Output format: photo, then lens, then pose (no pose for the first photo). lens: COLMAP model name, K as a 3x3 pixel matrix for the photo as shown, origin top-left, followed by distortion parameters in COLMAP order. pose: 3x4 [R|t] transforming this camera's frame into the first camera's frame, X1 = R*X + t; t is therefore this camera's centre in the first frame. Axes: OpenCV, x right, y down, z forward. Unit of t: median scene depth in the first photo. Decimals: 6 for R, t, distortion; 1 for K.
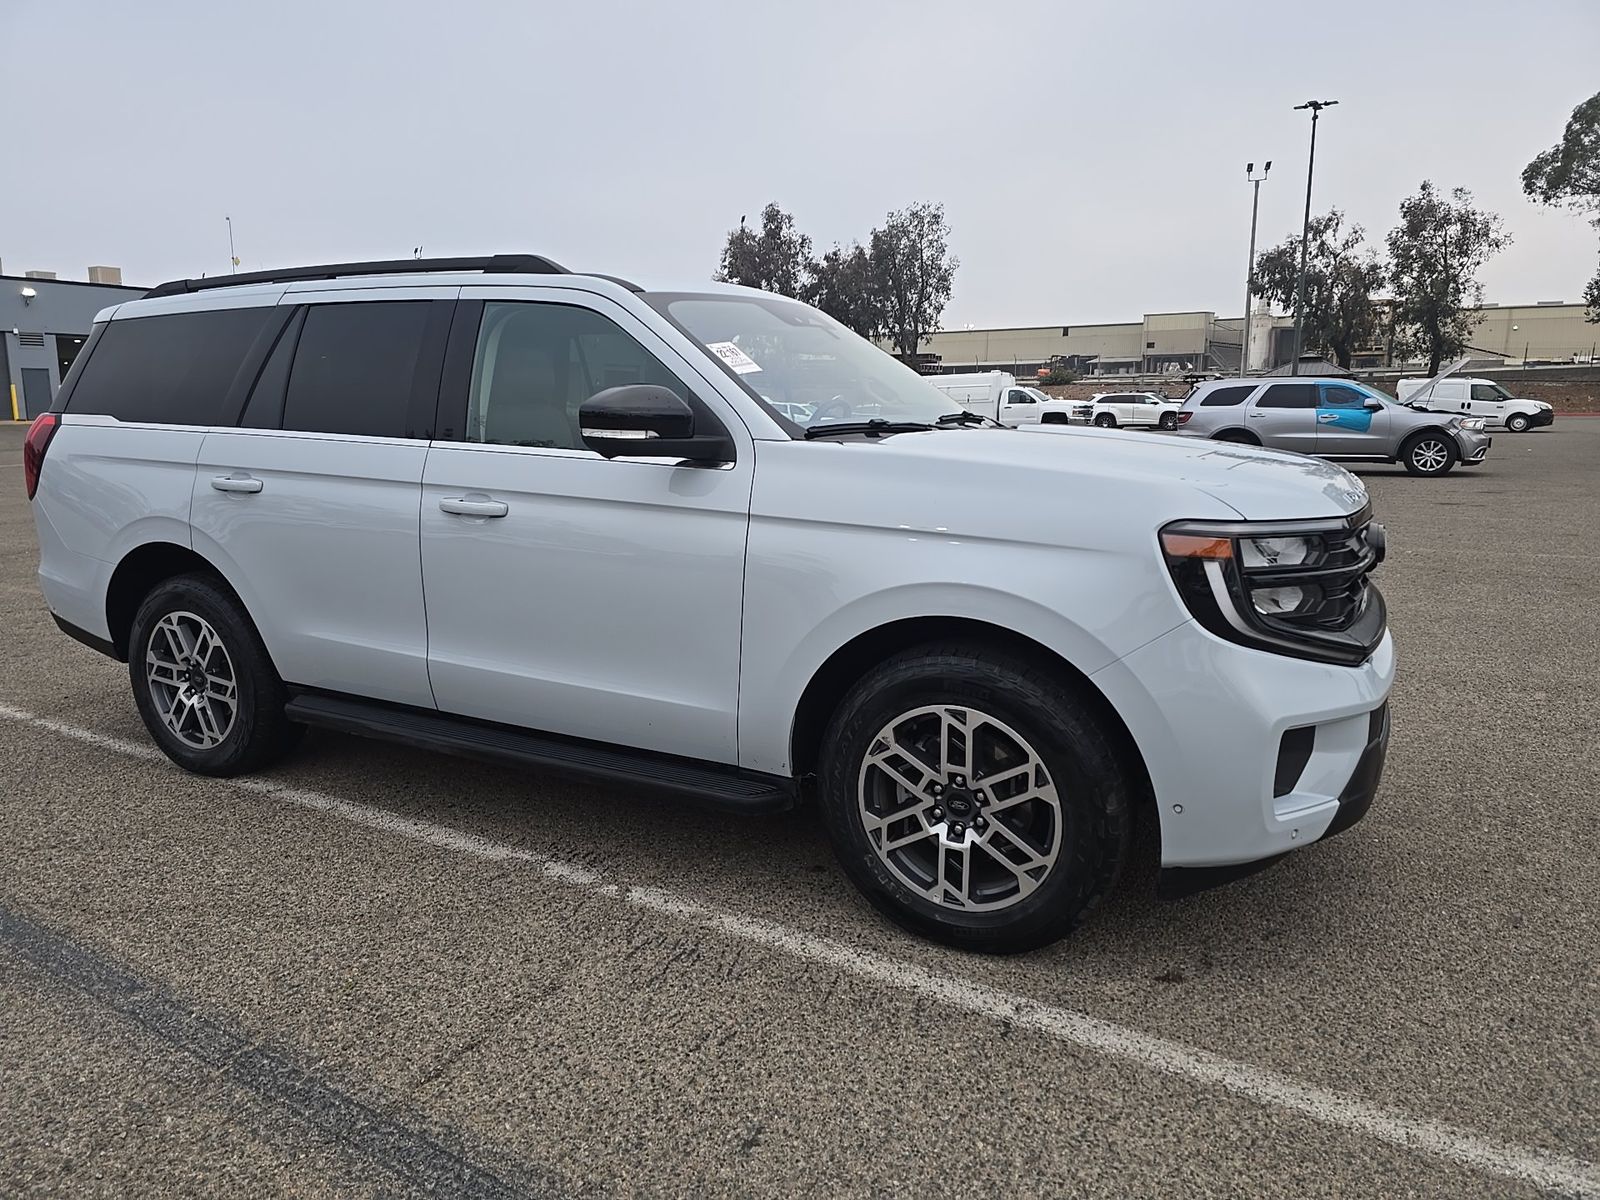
lens RADIAL K [[1073.6, 0, 810.5], [0, 1073.6, 607.1], [0, 0, 1]] dist [0.053614, -0.034798]
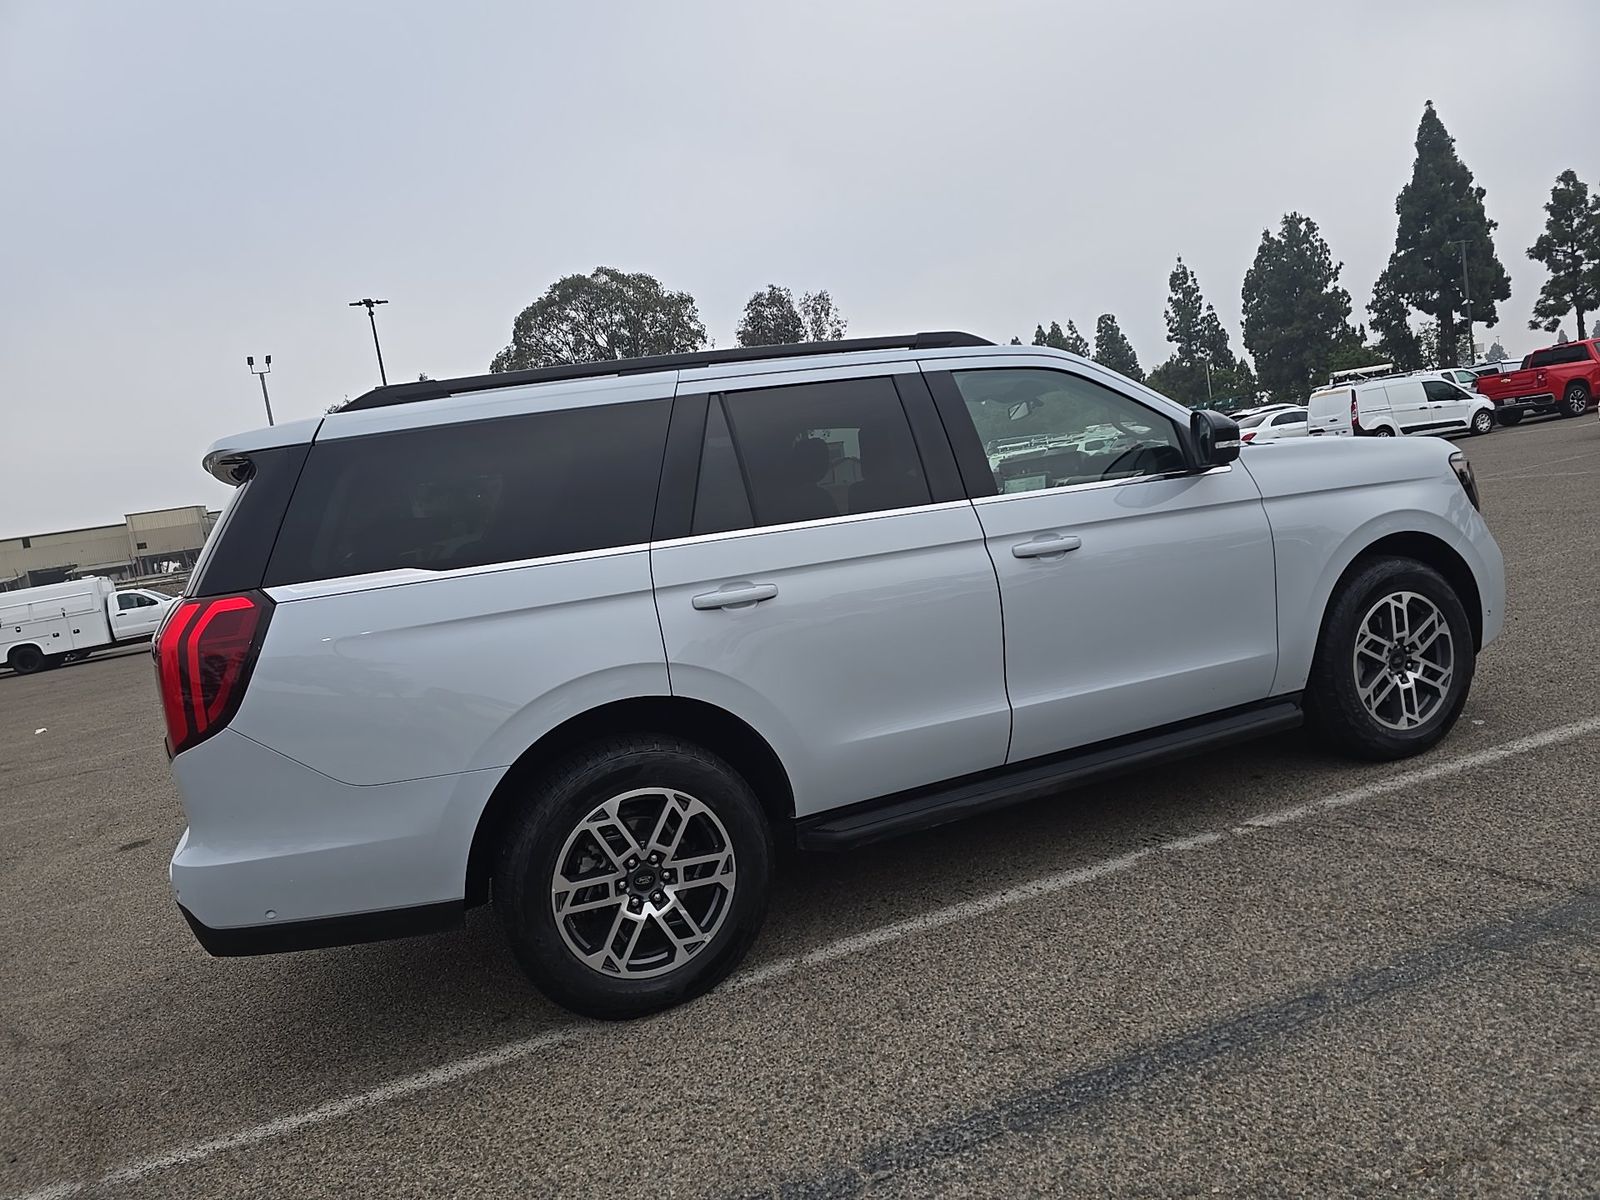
lens RADIAL K [[1073.6, 0, 795.4], [0, 1073.6, 604.4], [0, 0, 1]] dist [0.053614, -0.034798]
pose [[0.628809, -0.167555, 0.759292, -2.475897], [0.293998, 0.955247, -0.032678, -0.145924], [-0.719837, 0.243778, 0.649929, 0.947717]]
